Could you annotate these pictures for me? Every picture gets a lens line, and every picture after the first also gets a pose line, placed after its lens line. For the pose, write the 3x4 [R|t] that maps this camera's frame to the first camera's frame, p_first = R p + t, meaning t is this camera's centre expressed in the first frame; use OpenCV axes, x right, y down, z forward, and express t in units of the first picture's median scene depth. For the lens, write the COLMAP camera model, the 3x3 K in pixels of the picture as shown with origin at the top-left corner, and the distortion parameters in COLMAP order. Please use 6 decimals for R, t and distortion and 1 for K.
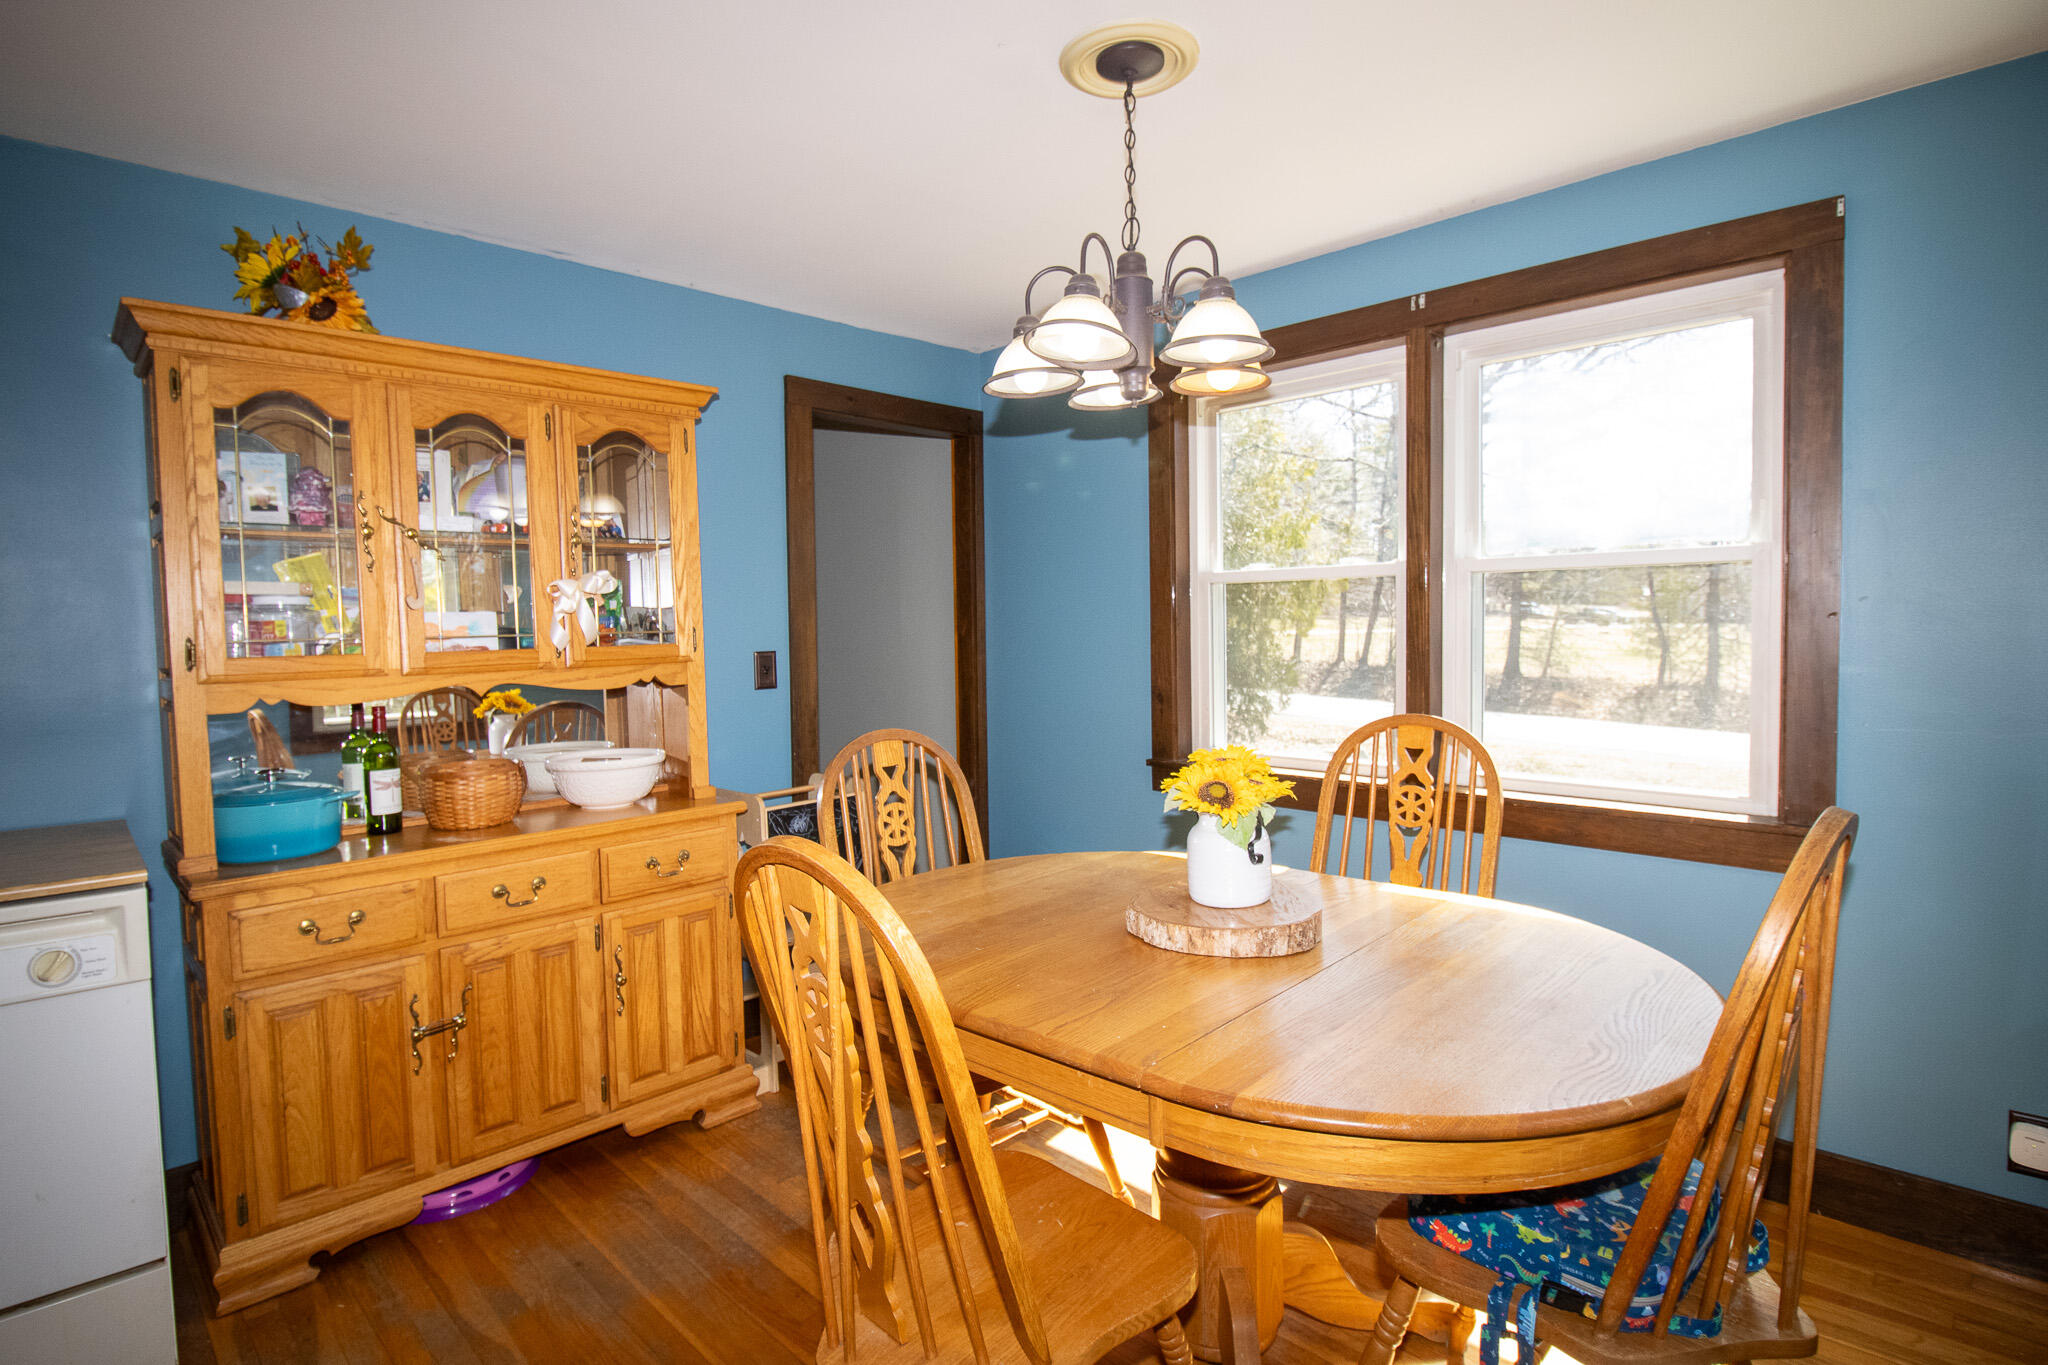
lens RADIAL K [[1038.8, 0, 1020.7], [0, 1038.8, 671.7], [0, 0, 1]] dist [0.002813, -0.016100]
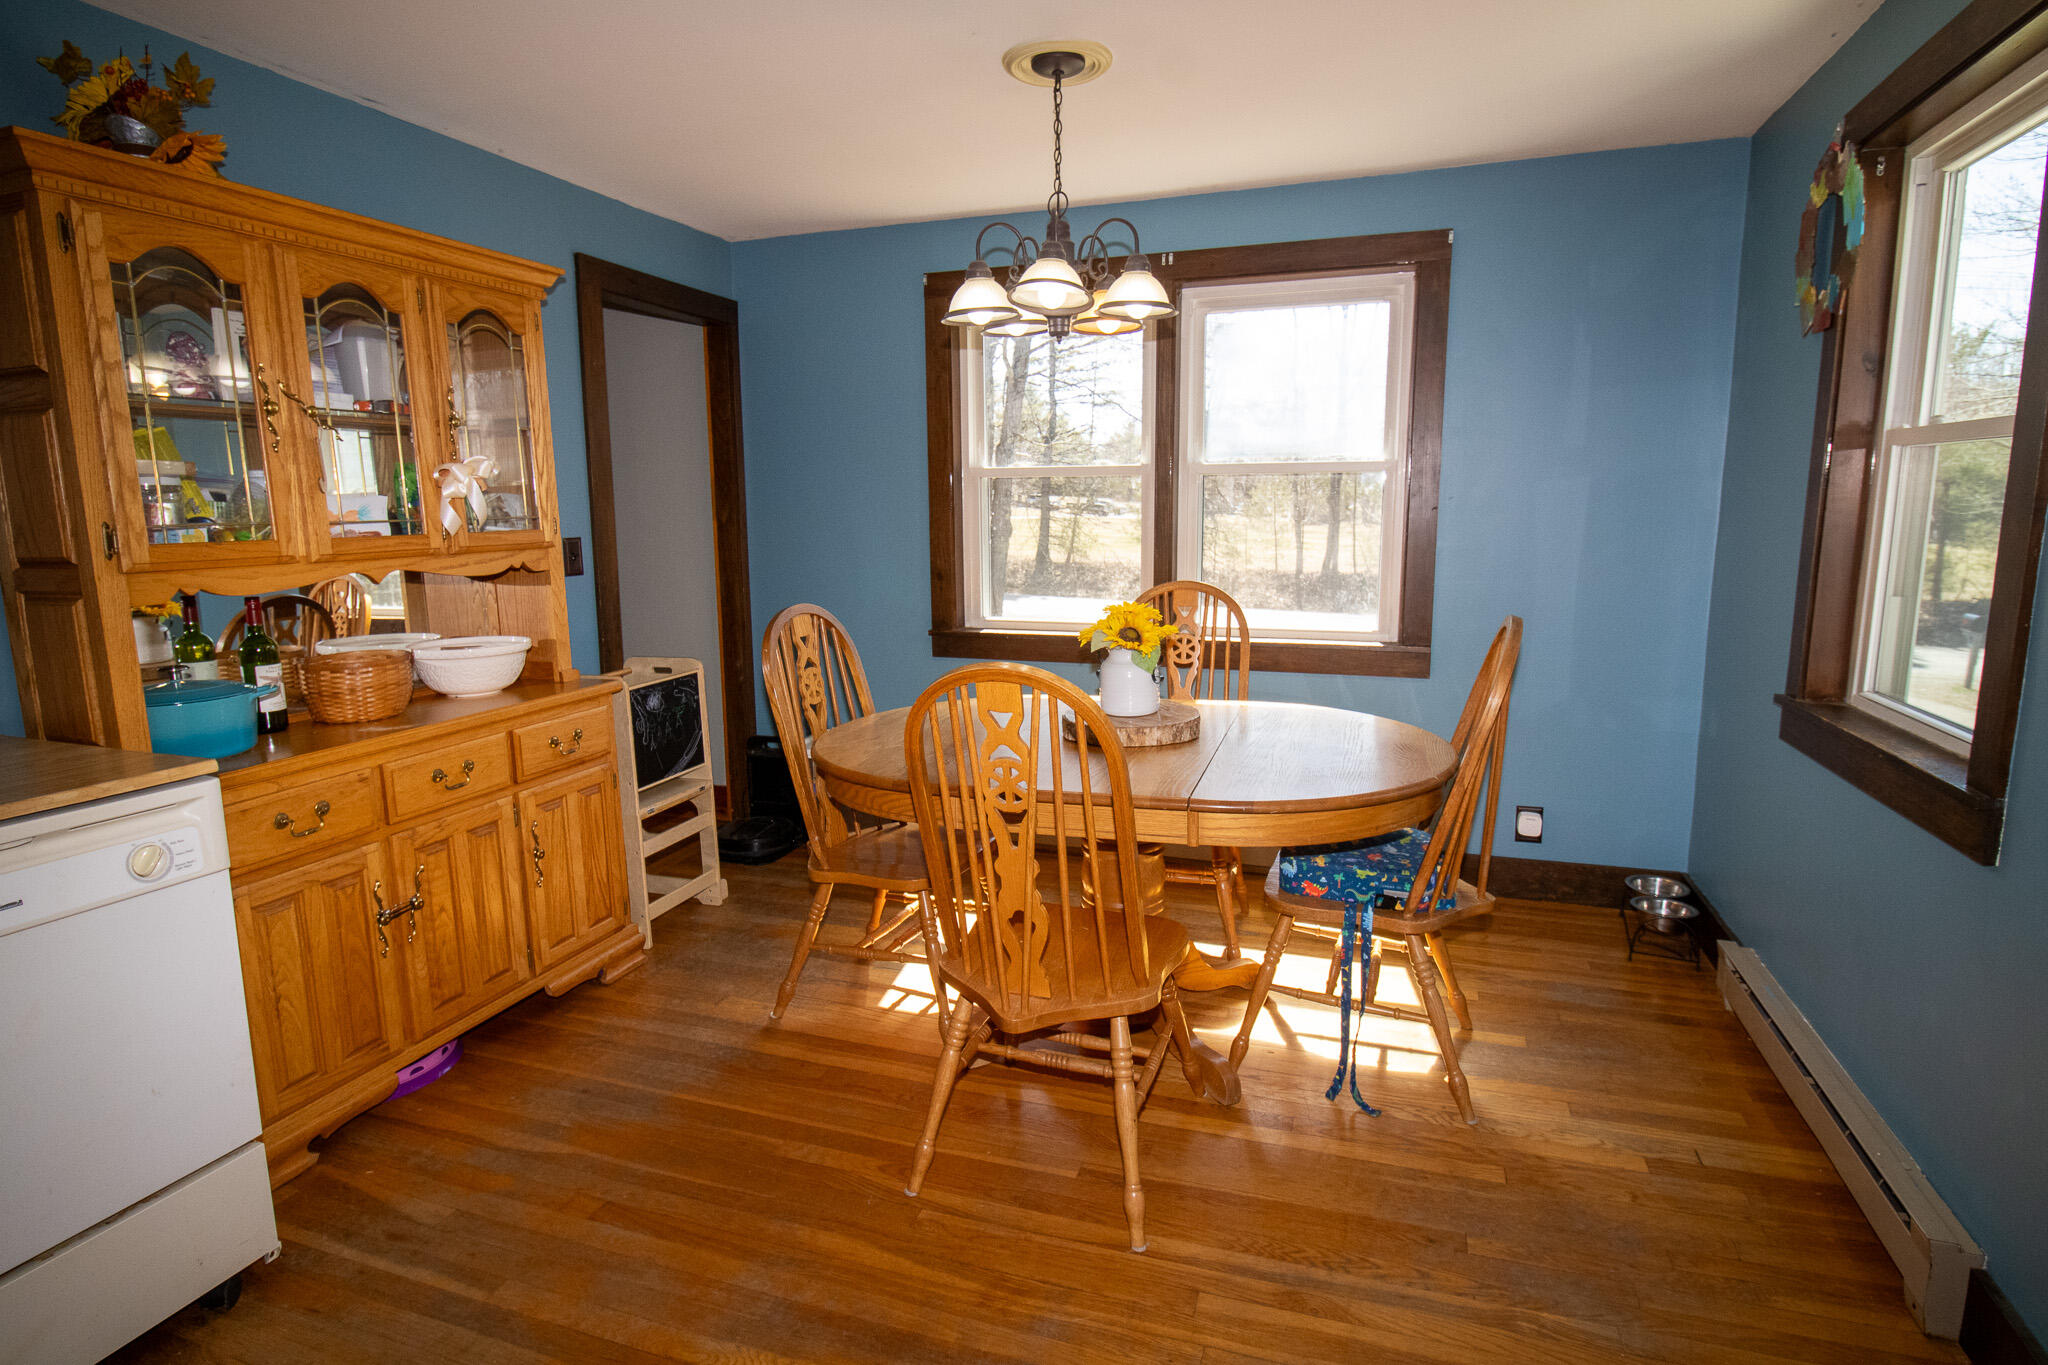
lens RADIAL K [[1080.0, 0, 1024.0], [0, 1080.0, 682.5], [0, 0, 1]] dist [0.004535, -0.012097]
pose [[0.899393, -0.062740, 0.432616, -0.431460], [0.014741, 0.993437, 0.113426, 0.009816], [-0.436893, -0.095637, 0.894415, -0.182366]]
